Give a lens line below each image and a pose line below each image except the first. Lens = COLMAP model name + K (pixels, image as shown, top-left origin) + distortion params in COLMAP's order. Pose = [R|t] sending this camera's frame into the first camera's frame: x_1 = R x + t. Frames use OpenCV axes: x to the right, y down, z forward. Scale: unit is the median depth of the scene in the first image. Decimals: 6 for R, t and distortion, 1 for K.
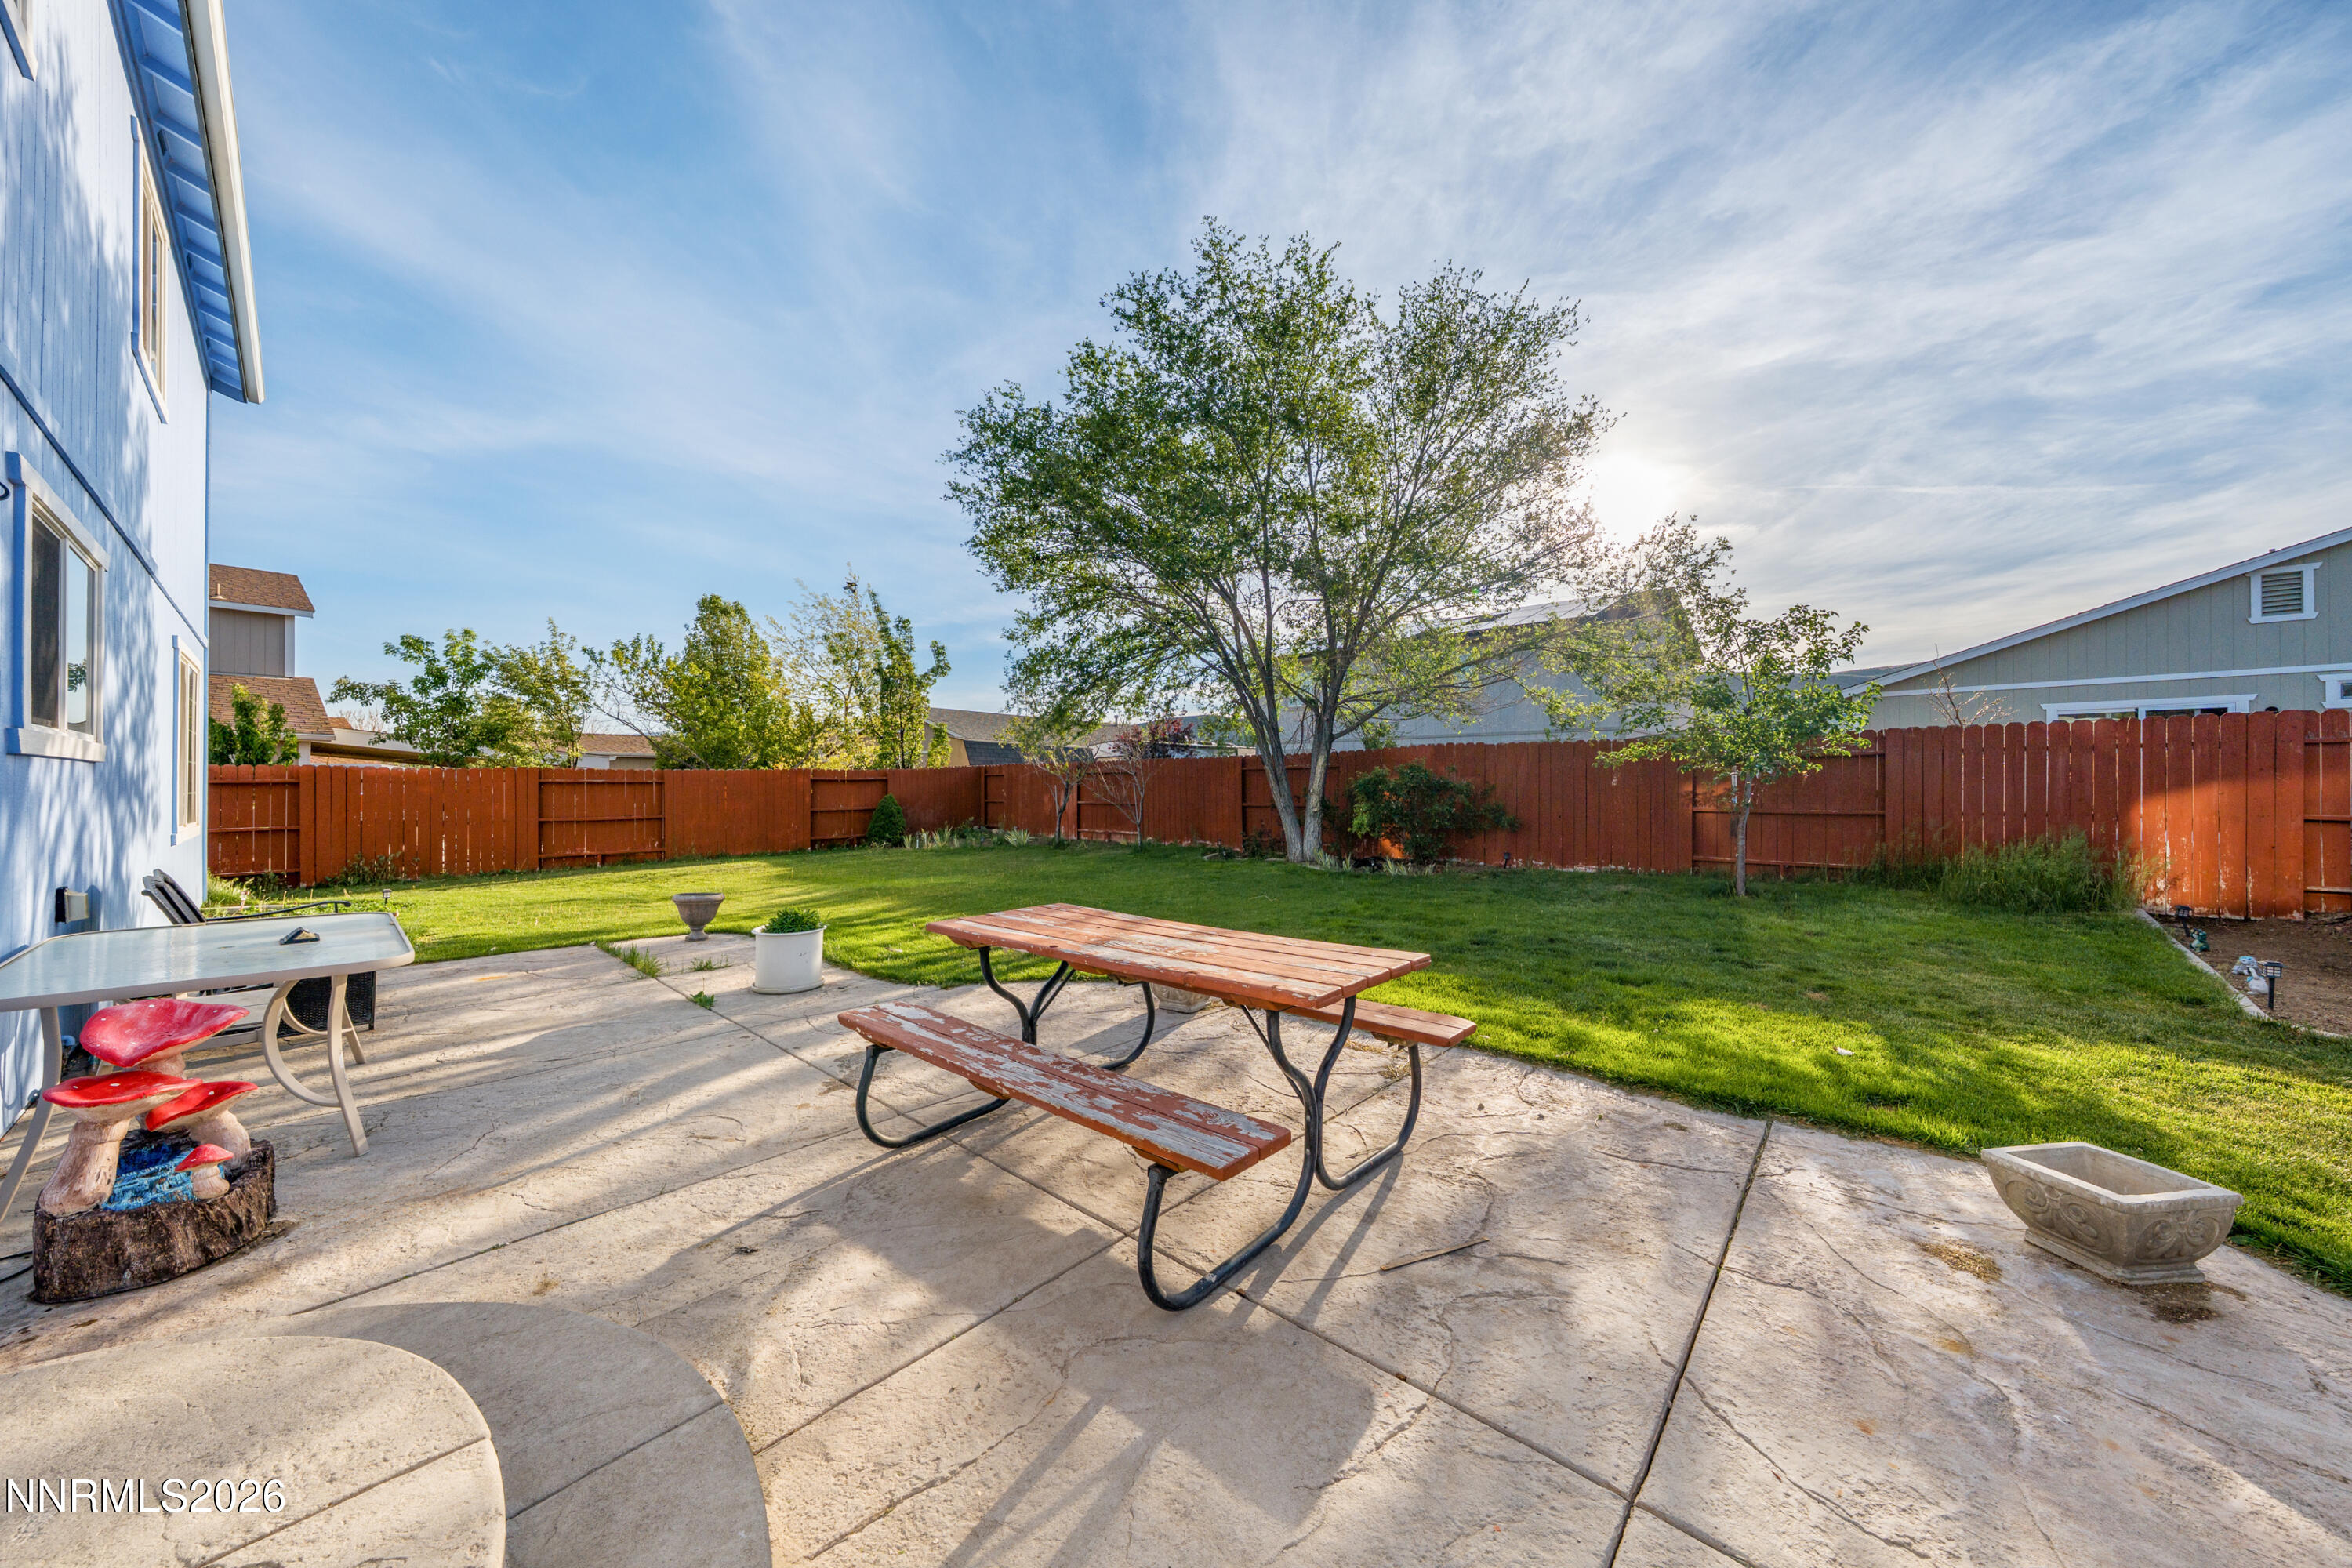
lens RADIAL K [[793.9, 0, 1177.7], [0, 793.9, 780.0], [0, 0, 1]] dist [-0.003141, 0.000504]
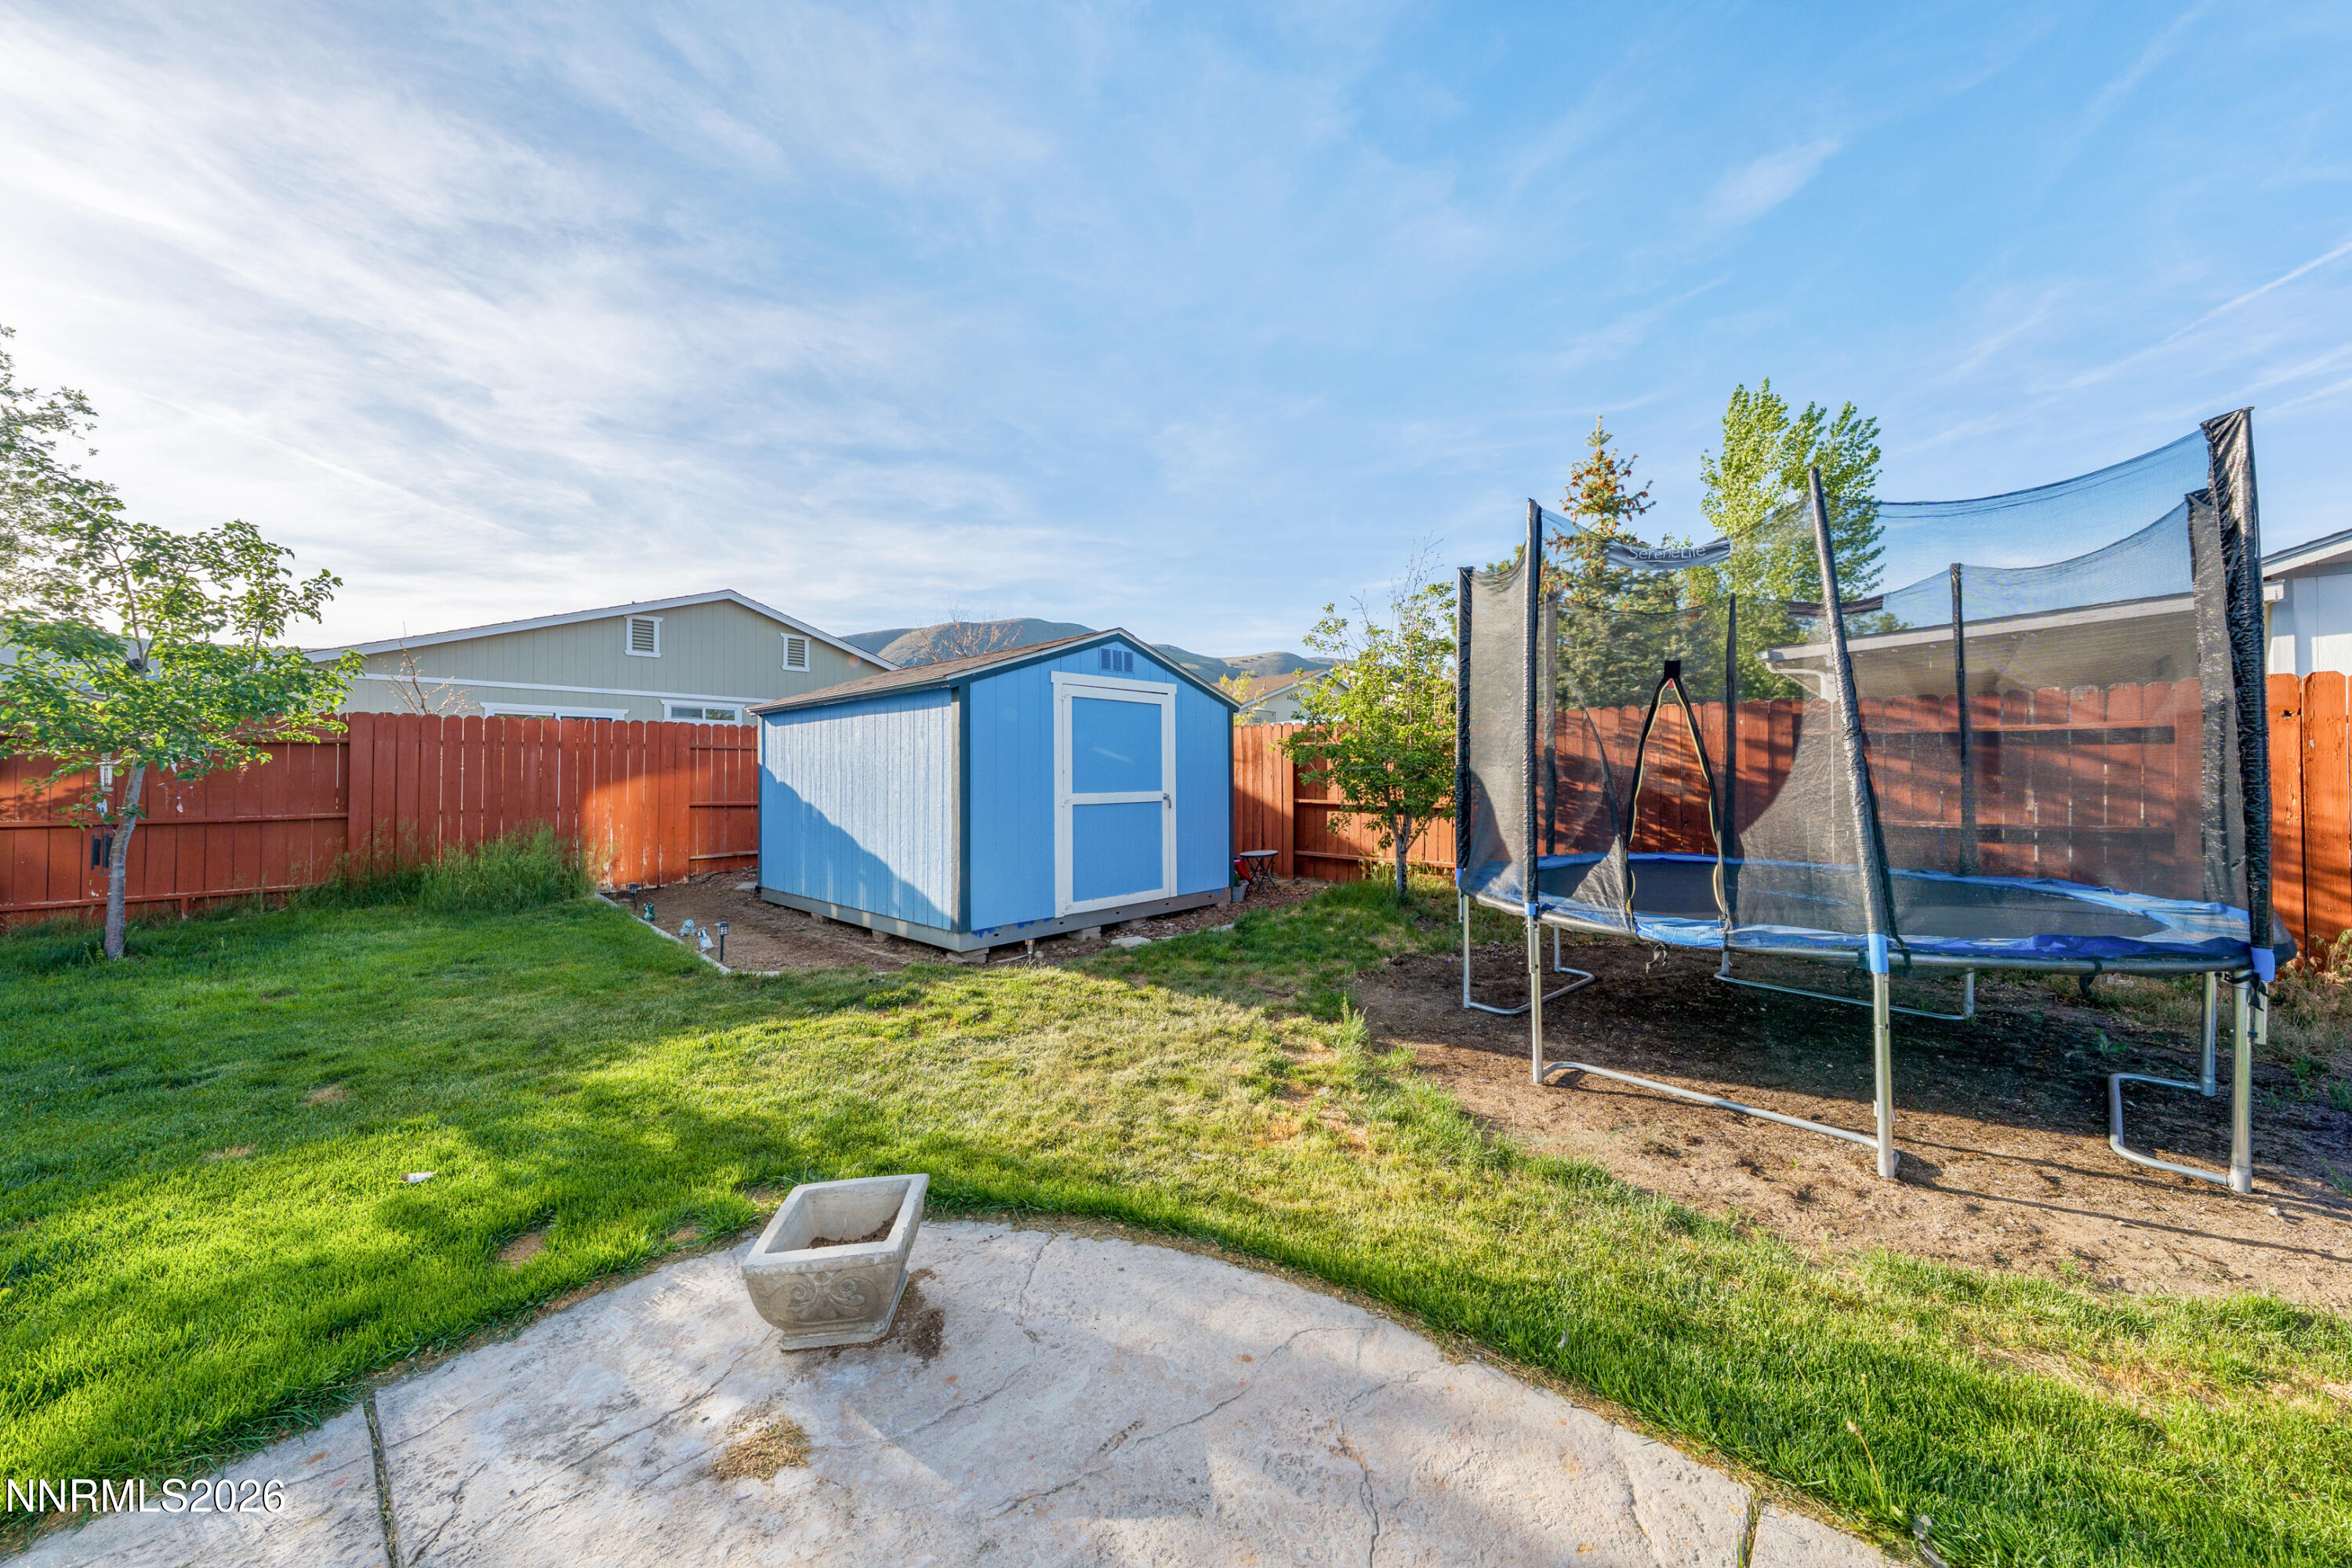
lens RADIAL K [[793.9, 0, 1164.4], [0, 793.9, 748.7], [0, 0, 1]] dist [-0.003141, 0.000504]
pose [[-0.012822, 0.037548, 0.999213, 0.079092], [-0.003075, 0.999289, -0.037590, 0.002000], [-0.999913, -0.003554, -0.012698, 0.198321]]
